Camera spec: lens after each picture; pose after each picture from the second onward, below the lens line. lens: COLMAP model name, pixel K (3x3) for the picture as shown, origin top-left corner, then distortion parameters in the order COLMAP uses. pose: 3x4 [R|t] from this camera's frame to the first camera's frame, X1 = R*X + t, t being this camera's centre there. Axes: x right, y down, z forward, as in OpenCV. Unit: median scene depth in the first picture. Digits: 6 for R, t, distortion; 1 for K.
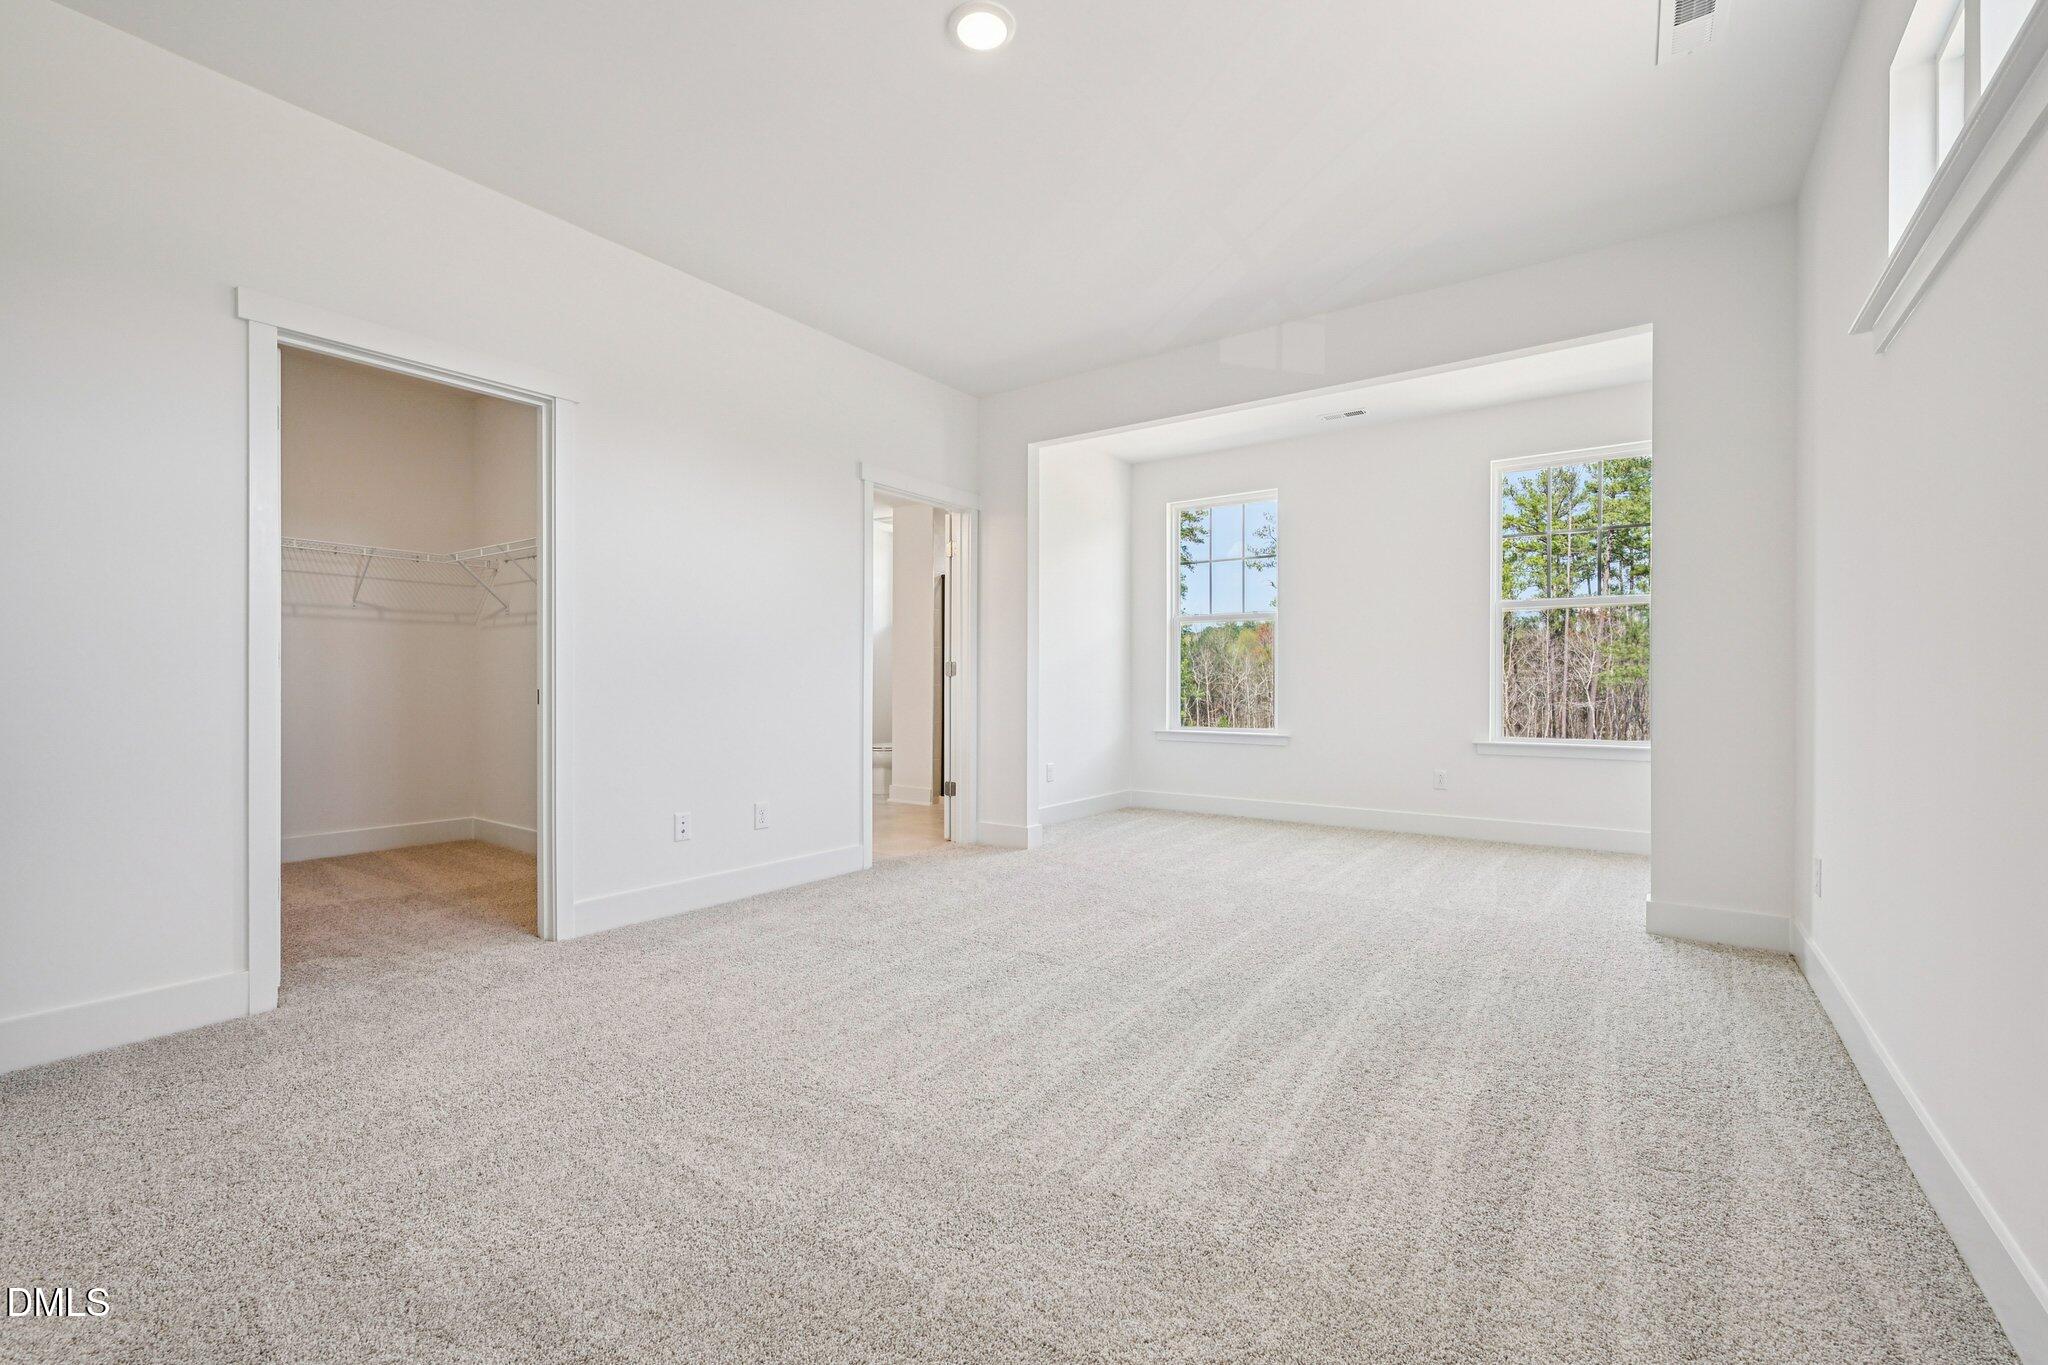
lens RADIAL K [[873.2, 0, 1013.4], [0, 873.2, 680.8], [0, 0, 1]] dist [0.005041, -0.000086]
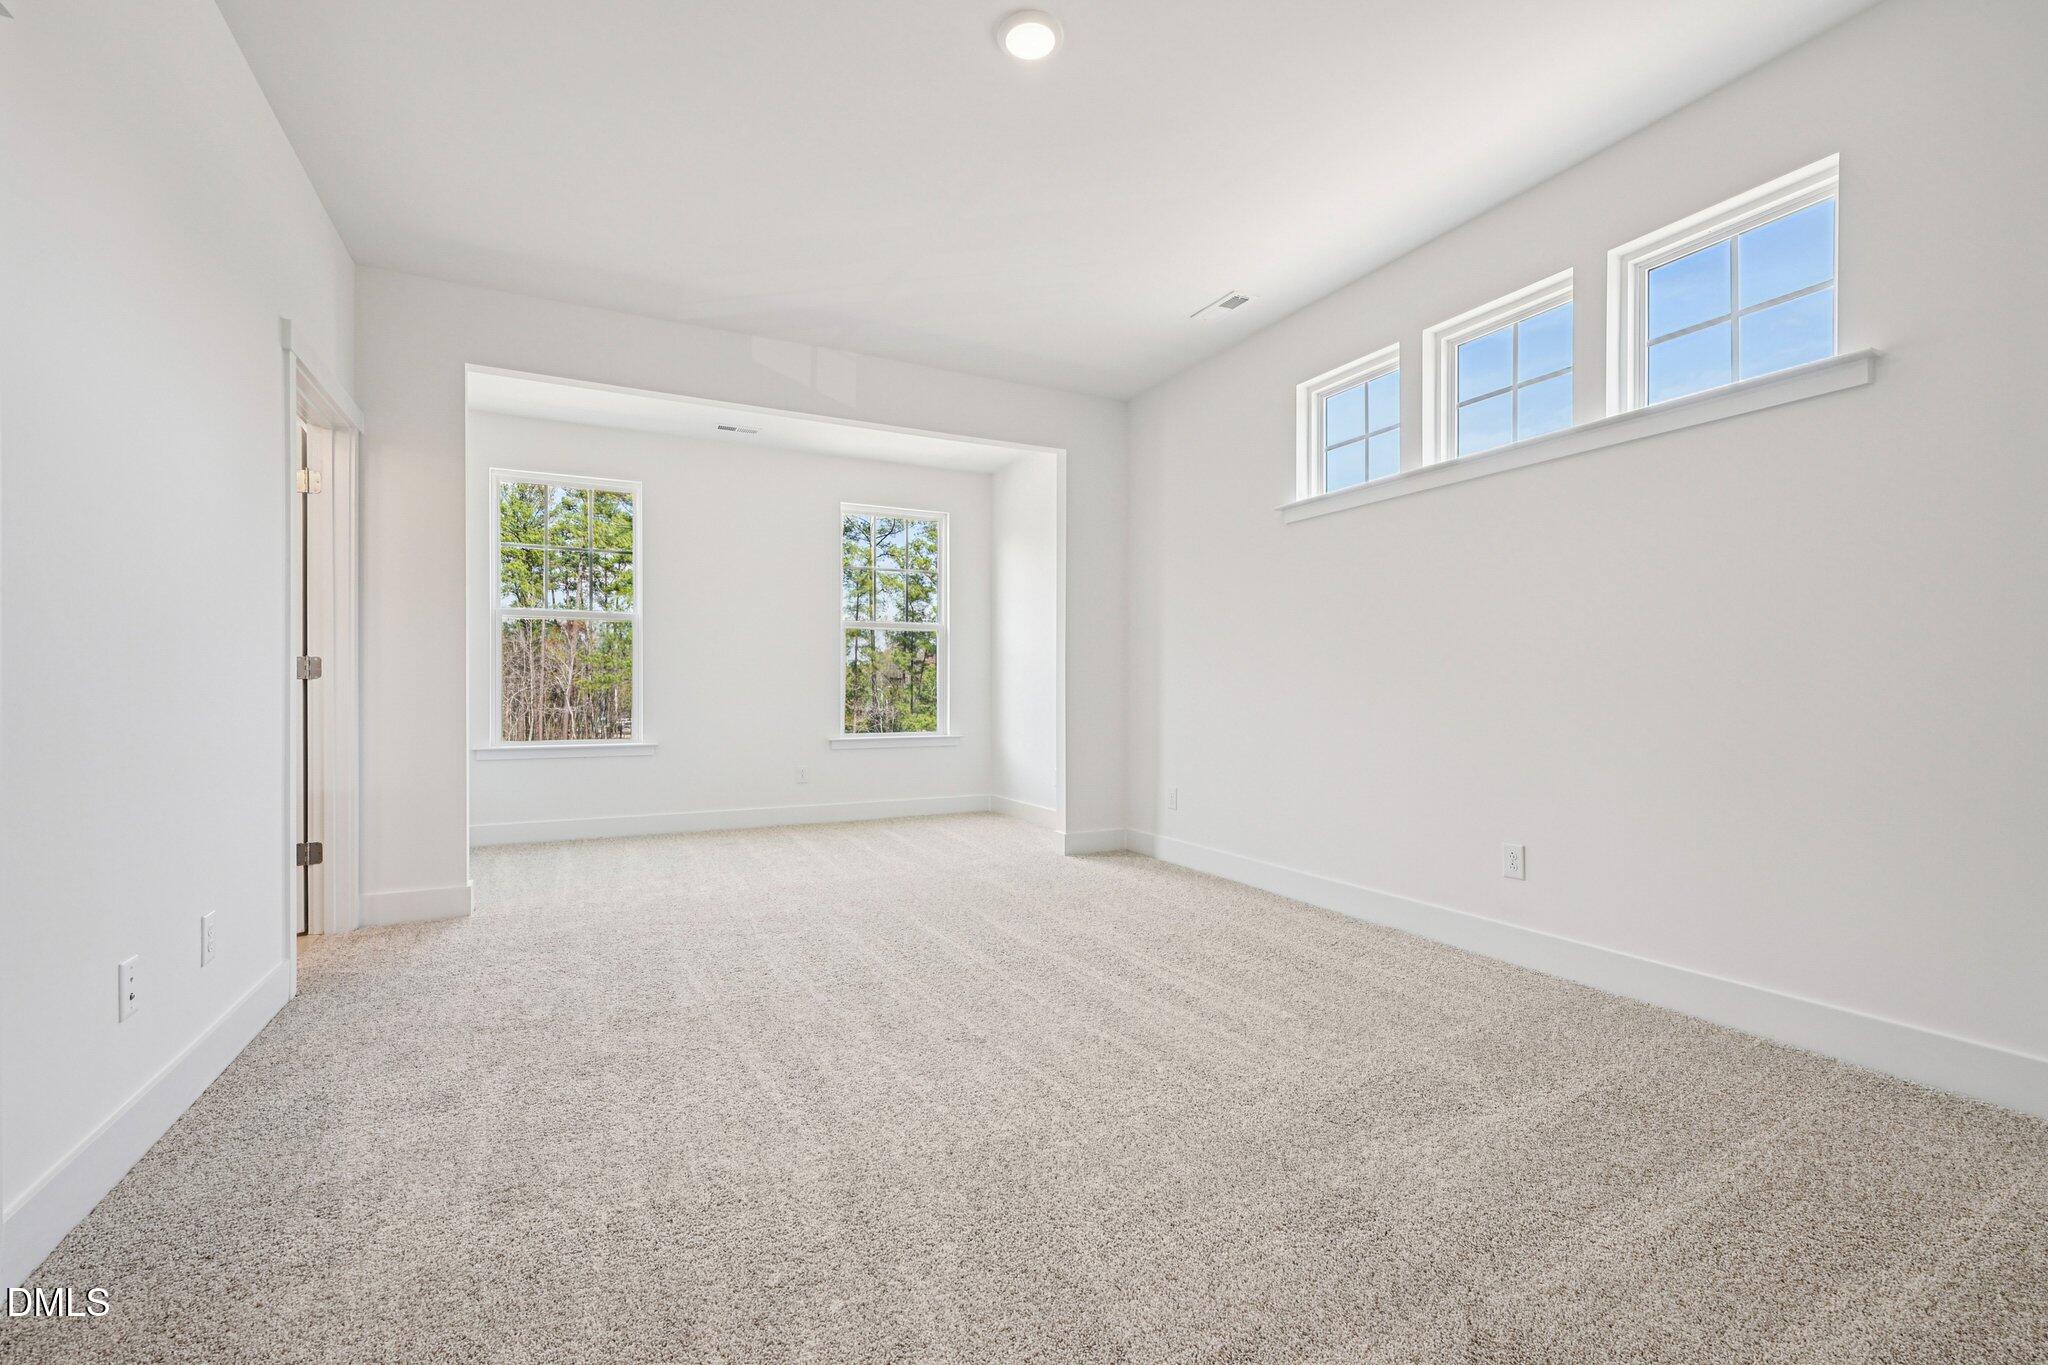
lens RADIAL K [[873.2, 0, 1011.7], [0, 873.2, 695.5], [0, 0, 1]] dist [0.005041, -0.000086]
pose [[0.470378, -0.008606, 0.882423, -0.391302], [-0.001268, 0.999945, 0.010428, -0.000938], [-0.882464, -0.006024, 0.470341, 0.229201]]
